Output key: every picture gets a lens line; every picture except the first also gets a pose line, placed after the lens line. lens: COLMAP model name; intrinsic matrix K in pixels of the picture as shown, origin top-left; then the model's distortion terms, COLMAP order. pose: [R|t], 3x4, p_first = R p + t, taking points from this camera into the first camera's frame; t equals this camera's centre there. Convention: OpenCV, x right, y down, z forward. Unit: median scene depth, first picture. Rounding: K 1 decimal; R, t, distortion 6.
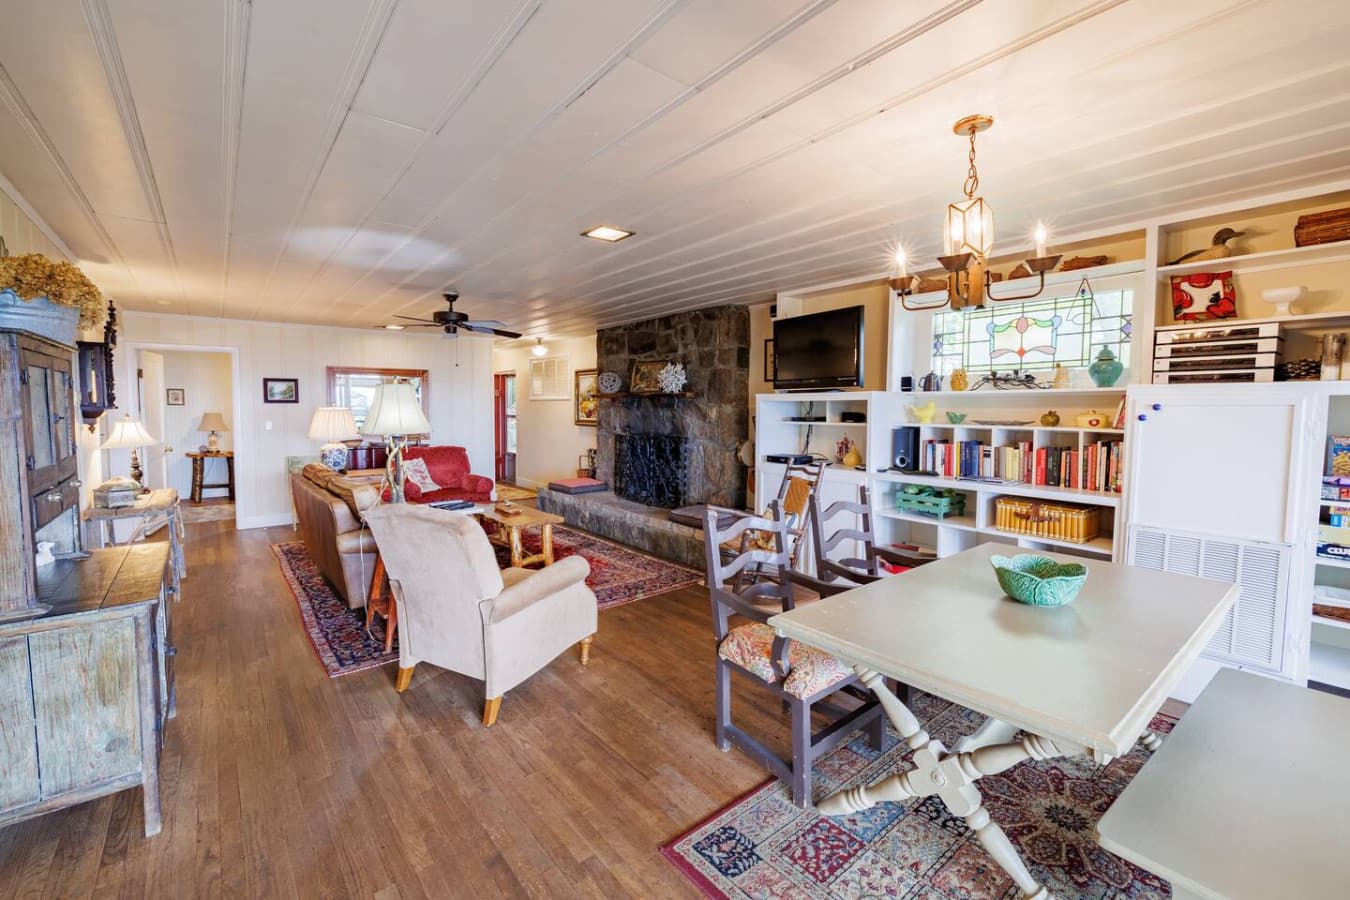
lens RADIAL K [[565.1, 0, 667.5], [0, 565.1, 440.5], [0, 0, 1]] dist [-0.000421, 0.000393]
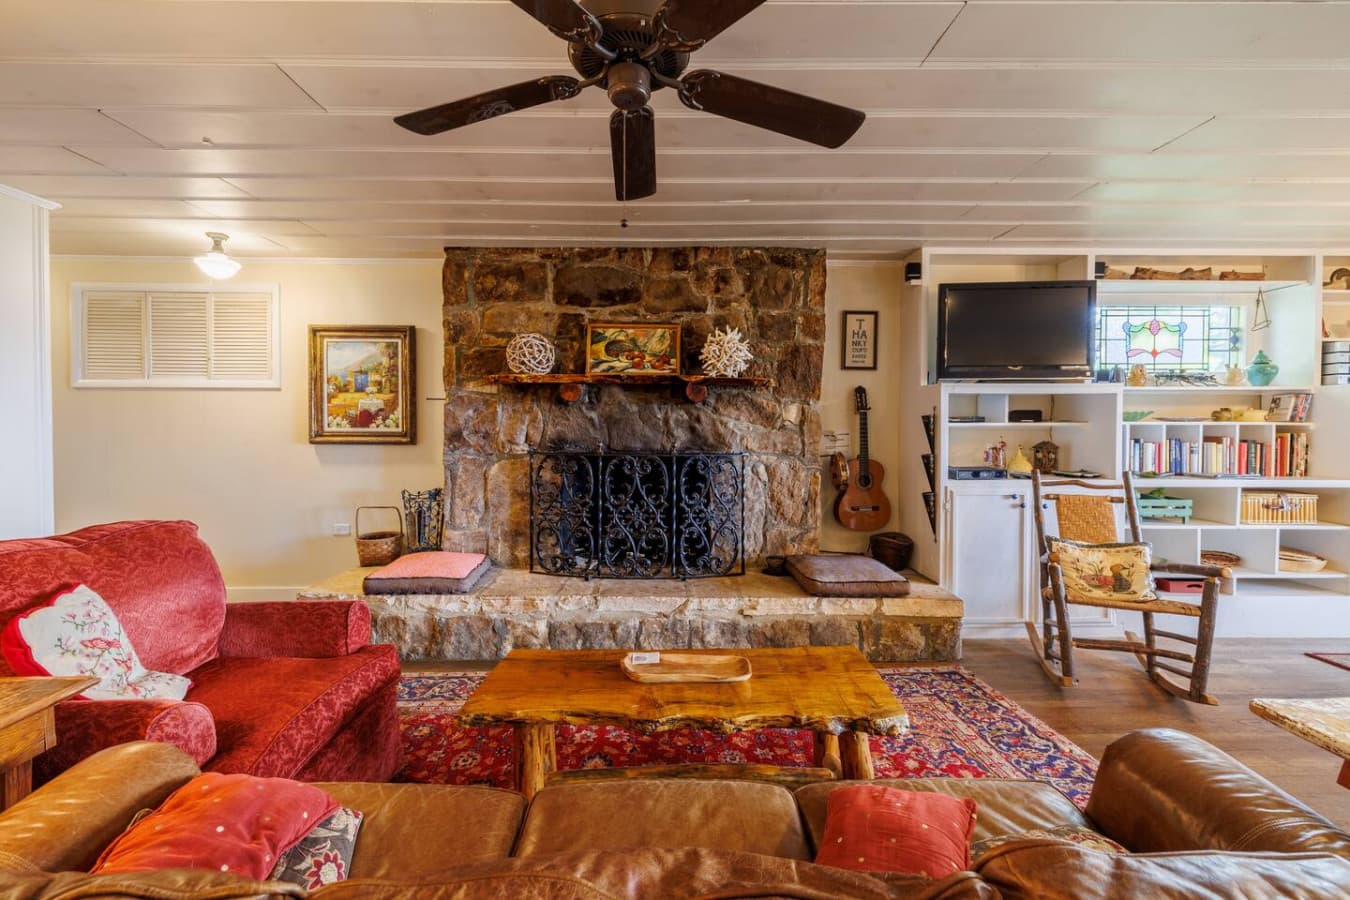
lens RADIAL K [[565.1, 0, 667.5], [0, 565.1, 440.5], [0, 0, 1]] dist [-0.000421, 0.000393]
pose [[0.619887, -0.023288, 0.784345, -0.502946], [0.046098, 0.998914, -0.006774, -0.019030], [-0.783336, 0.040356, 0.620288, 0.702341]]
